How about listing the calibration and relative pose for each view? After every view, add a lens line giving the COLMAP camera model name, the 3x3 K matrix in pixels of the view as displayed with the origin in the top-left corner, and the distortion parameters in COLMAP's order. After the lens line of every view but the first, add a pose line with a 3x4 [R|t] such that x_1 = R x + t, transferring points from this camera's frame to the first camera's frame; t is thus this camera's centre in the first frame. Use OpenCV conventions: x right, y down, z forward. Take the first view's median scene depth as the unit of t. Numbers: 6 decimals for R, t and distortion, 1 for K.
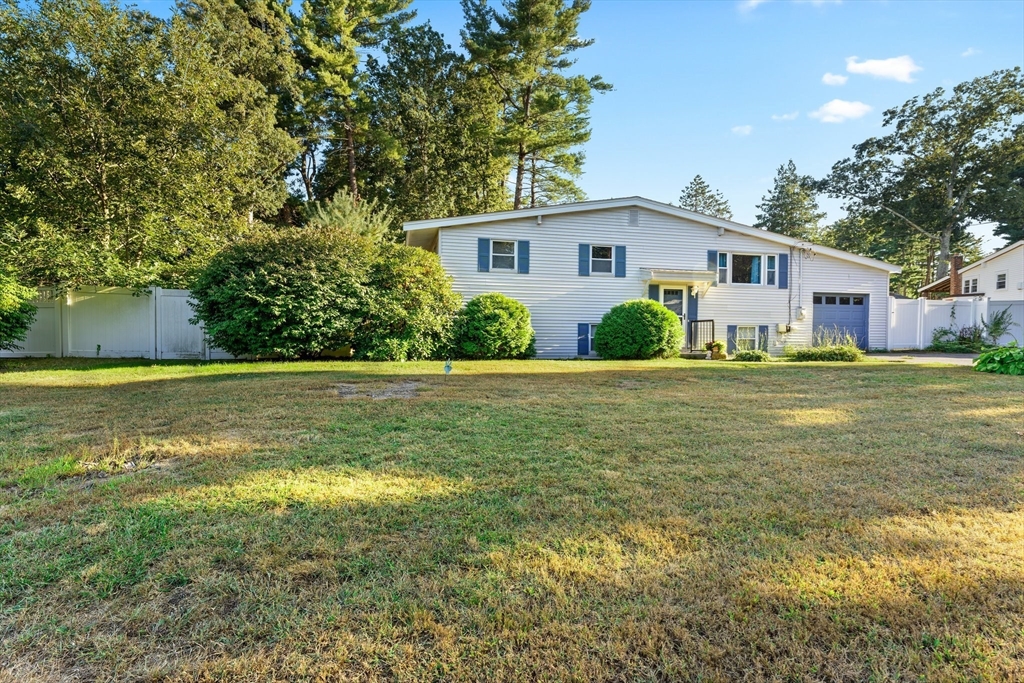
lens RADIAL K [[508.7, 0, 506.0], [0, 508.7, 337.5], [0, 0, 1]] dist [-0.000777, -0.000306]
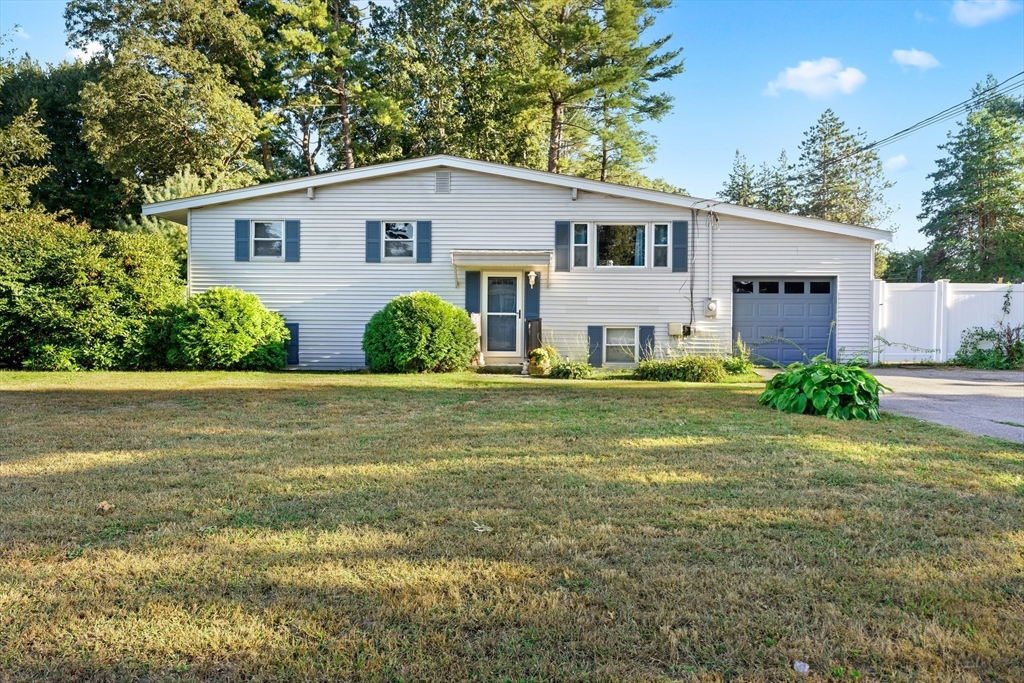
lens RADIAL K [[630.4, 0, 507.5], [0, 630.4, 340.2], [0, 0, 1]] dist [0.000391, -0.002153]
pose [[0.966628, 0.003028, -0.256165, 0.548715], [-0.001666, 0.999983, 0.005535, -0.008757], [0.256178, -0.004923, 0.966617, 0.122603]]
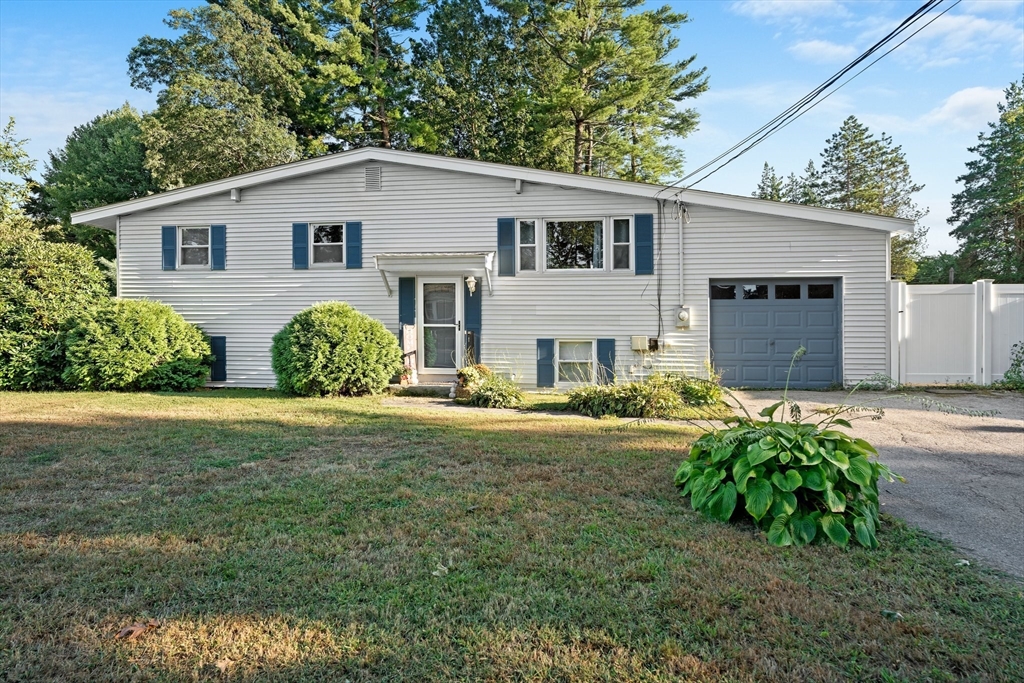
lens RADIAL K [[541.2, 0, 508.9], [0, 541.2, 327.9], [0, 0, 1]] dist [-0.008687, 0.003103]
pose [[0.932870, -0.006563, -0.360154, 0.633915], [0.000798, 0.999869, -0.016151, -0.026598], [0.360213, 0.014780, 0.932753, 0.382672]]
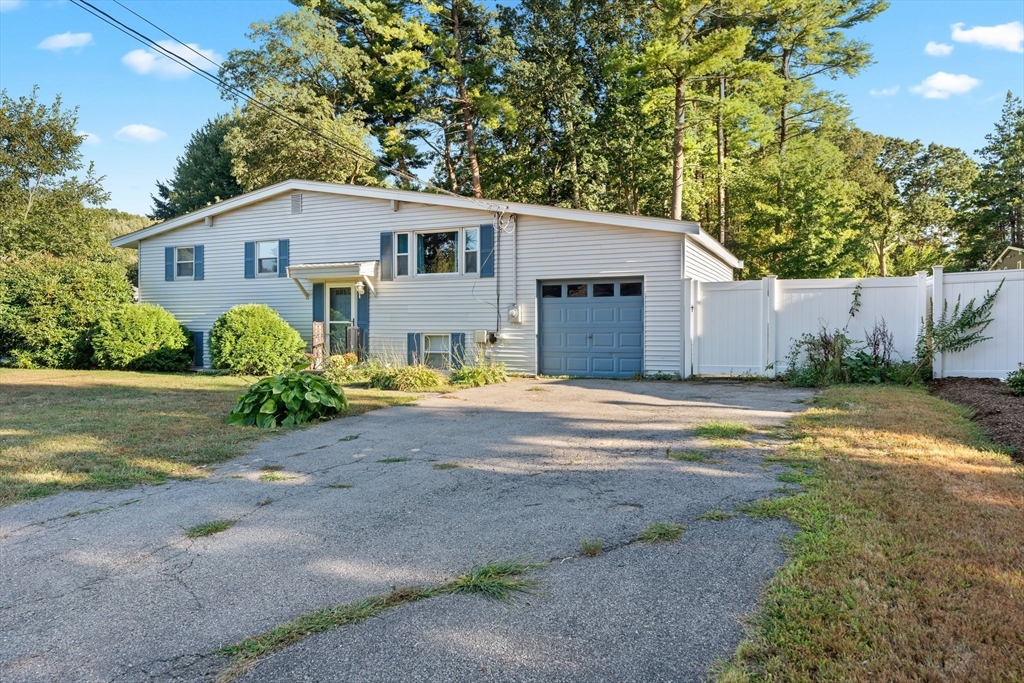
lens RADIAL K [[691.9, 0, 507.1], [0, 691.9, 321.6], [0, 0, 1]] dist [0.002238, -0.003455]
pose [[0.781002, -0.013449, -0.624383, 1.147741], [-0.001589, 0.999722, -0.023521, -0.017659], [0.624526, 0.019362, 0.780764, 0.322238]]
